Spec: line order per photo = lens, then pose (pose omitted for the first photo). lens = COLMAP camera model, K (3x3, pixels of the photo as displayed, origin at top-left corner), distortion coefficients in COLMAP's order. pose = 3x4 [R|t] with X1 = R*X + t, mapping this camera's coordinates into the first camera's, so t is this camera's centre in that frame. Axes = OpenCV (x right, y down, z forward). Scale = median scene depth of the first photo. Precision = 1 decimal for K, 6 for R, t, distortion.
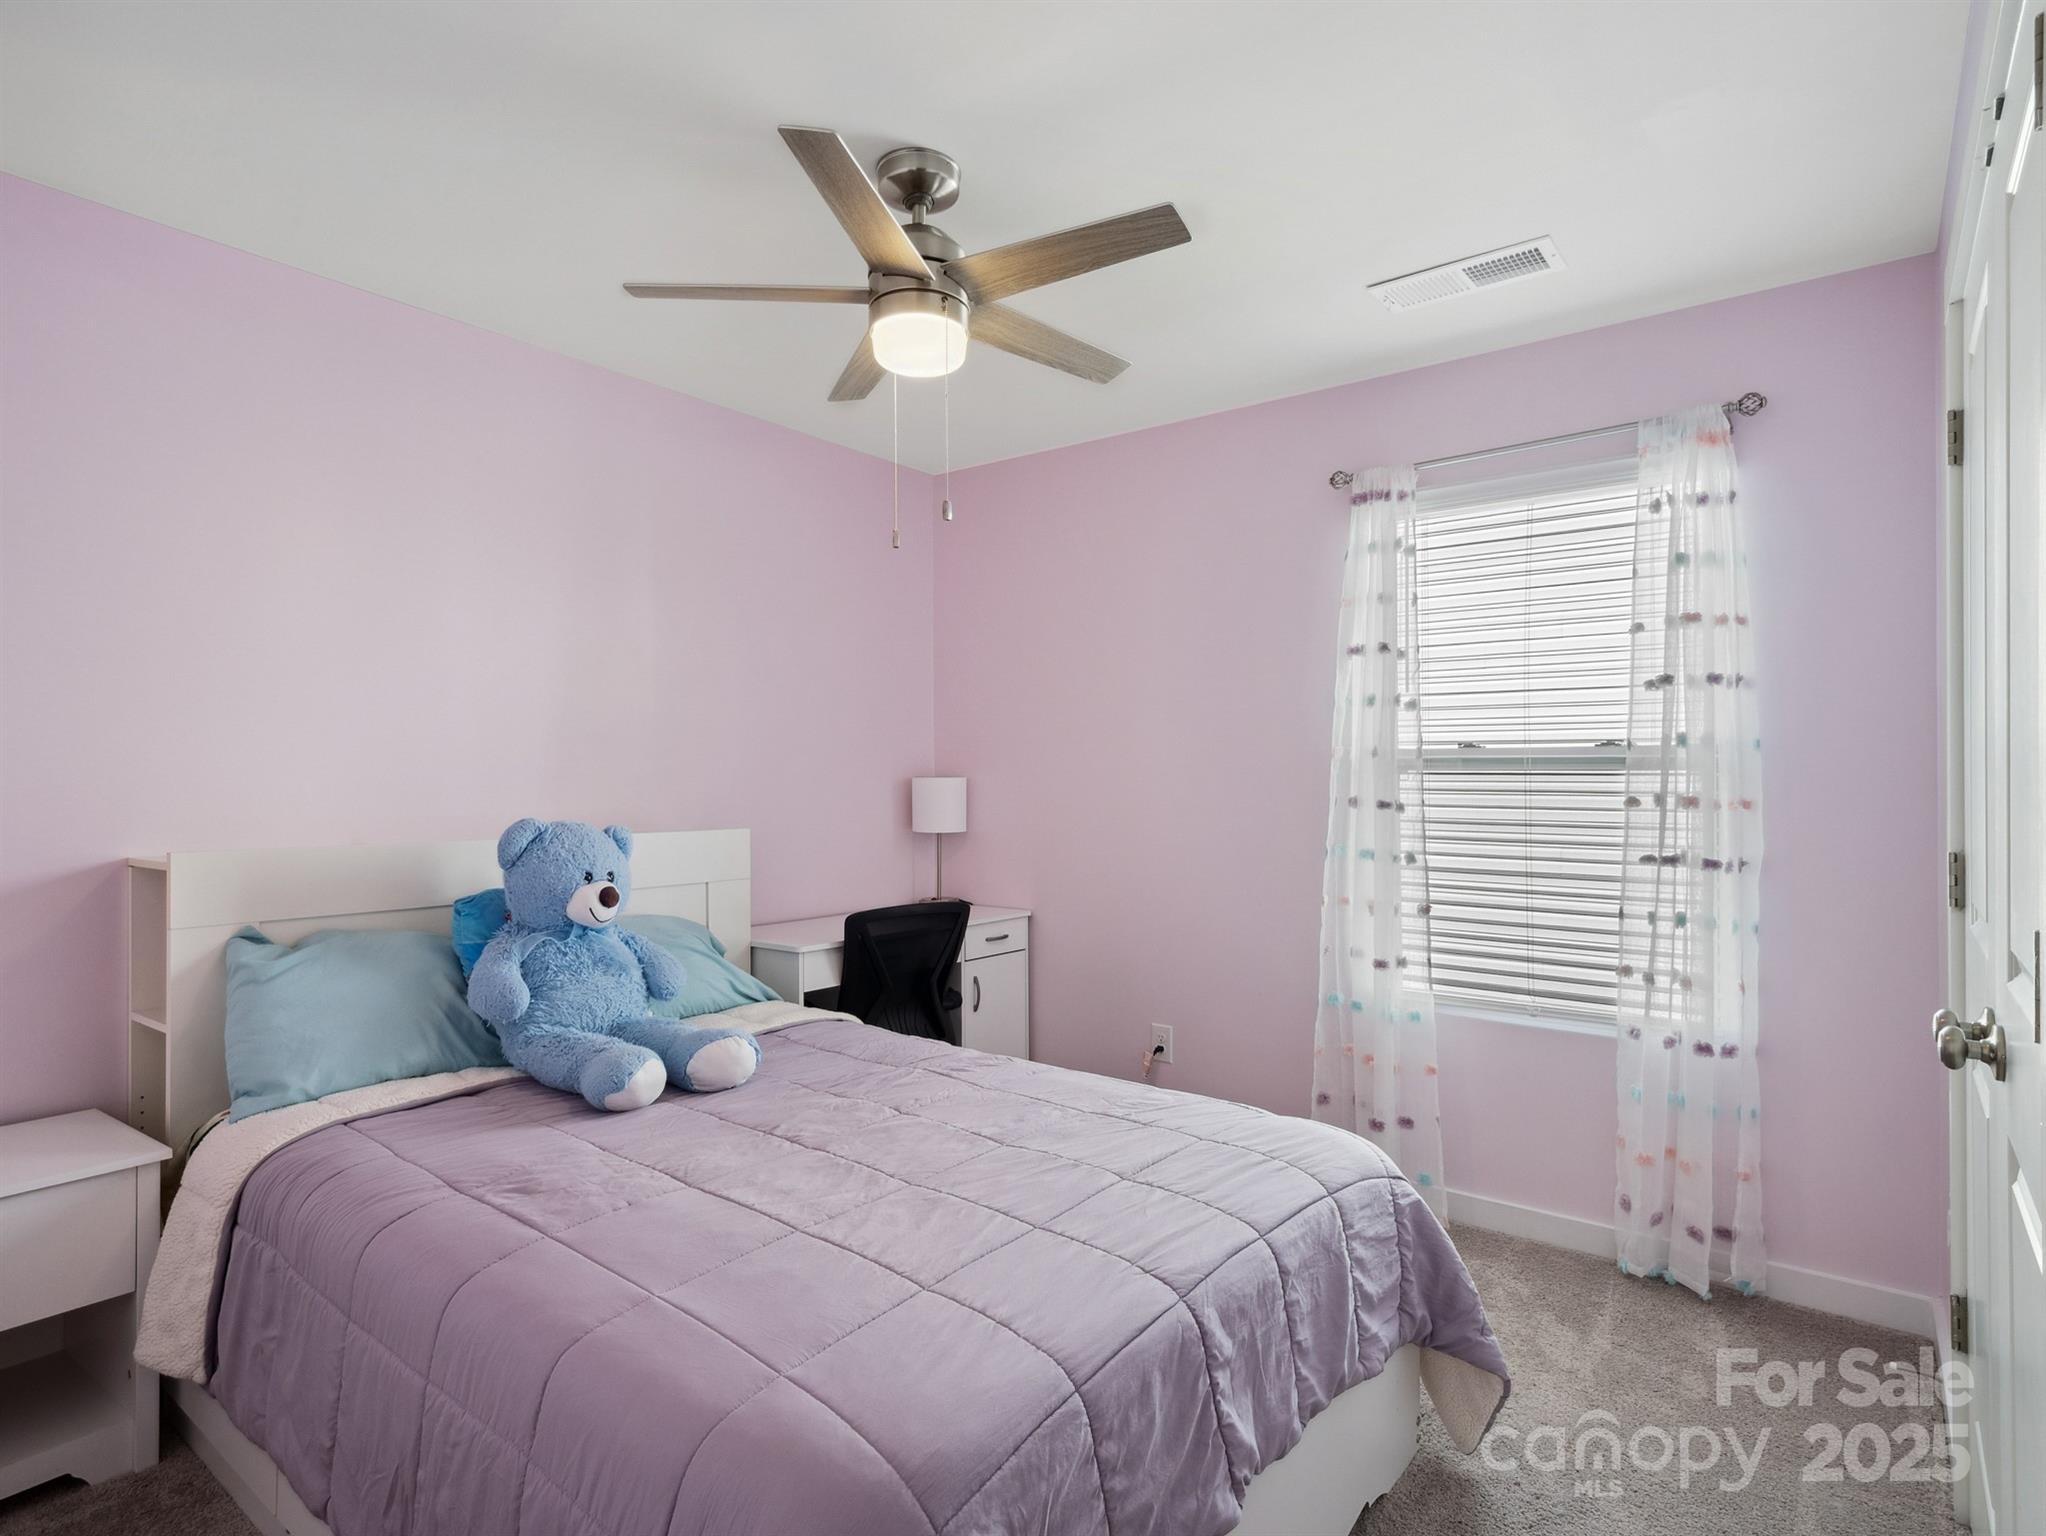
lens RADIAL K [[1051.9, 0, 1023.0], [0, 1051.9, 768.0], [0, 0, 1]] dist [0.003912, 0.000490]
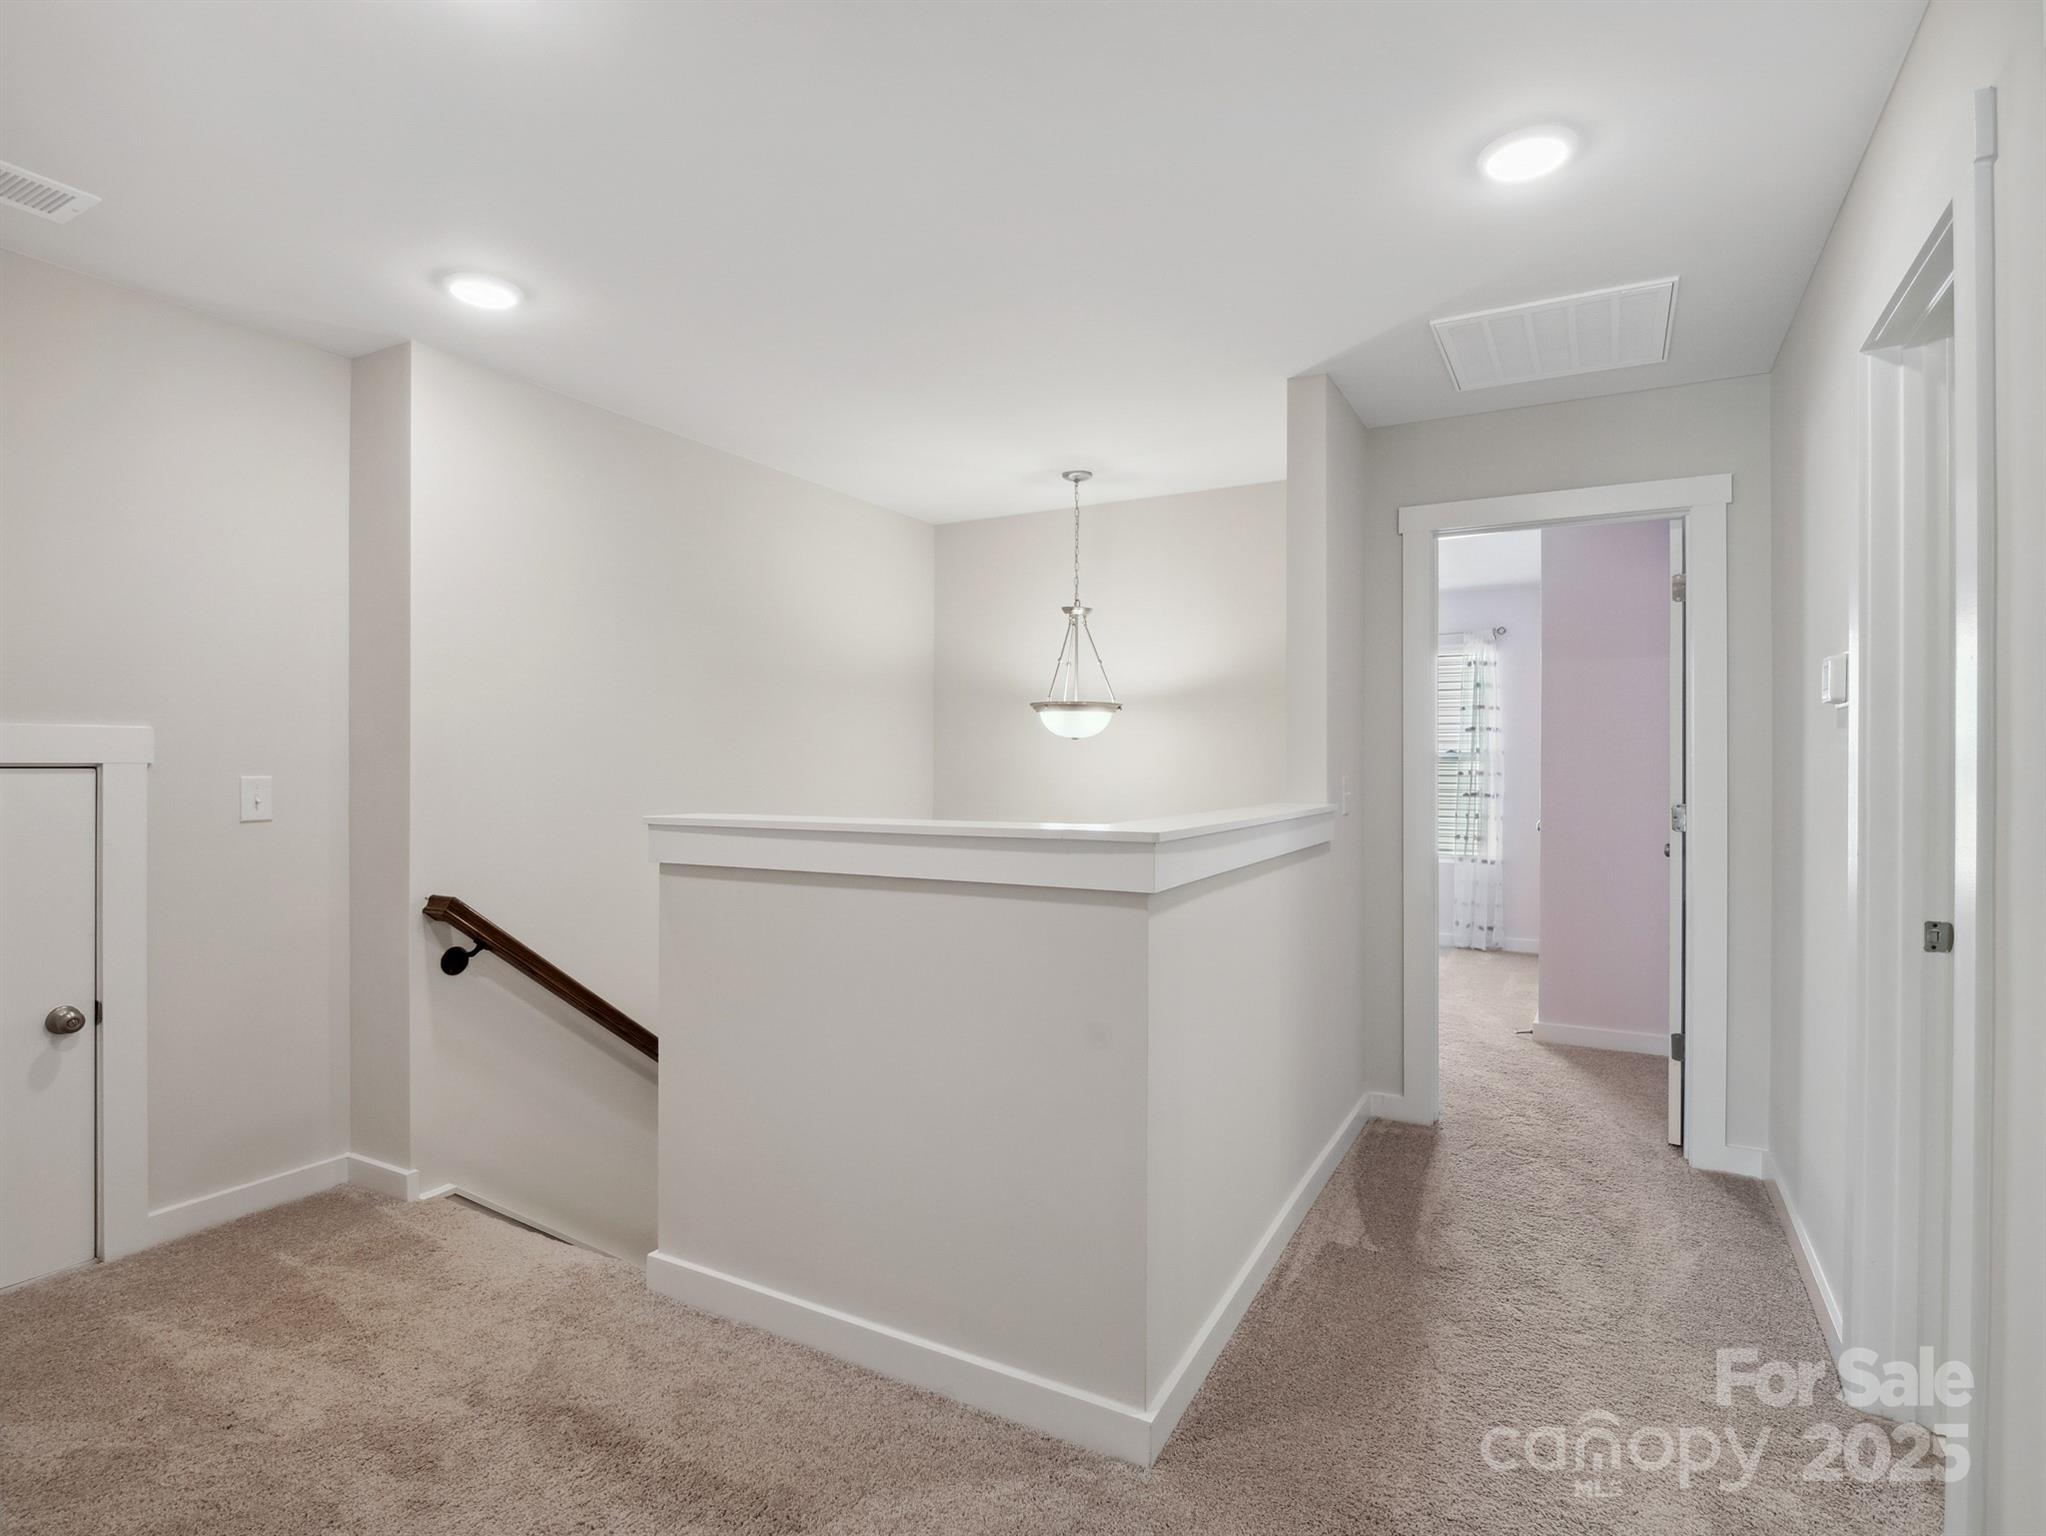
lens RADIAL K [[1033.2, 0, 1023.0], [0, 1033.2, 768.0], [0, 0, 1]] dist [0.003004, 0.000198]
pose [[0.987613, 0.006692, 0.156769, -0.968643], [-0.006807, 0.999977, 0.000193, 0.026285], [-0.156764, -0.001258, 0.987635, -1.476555]]
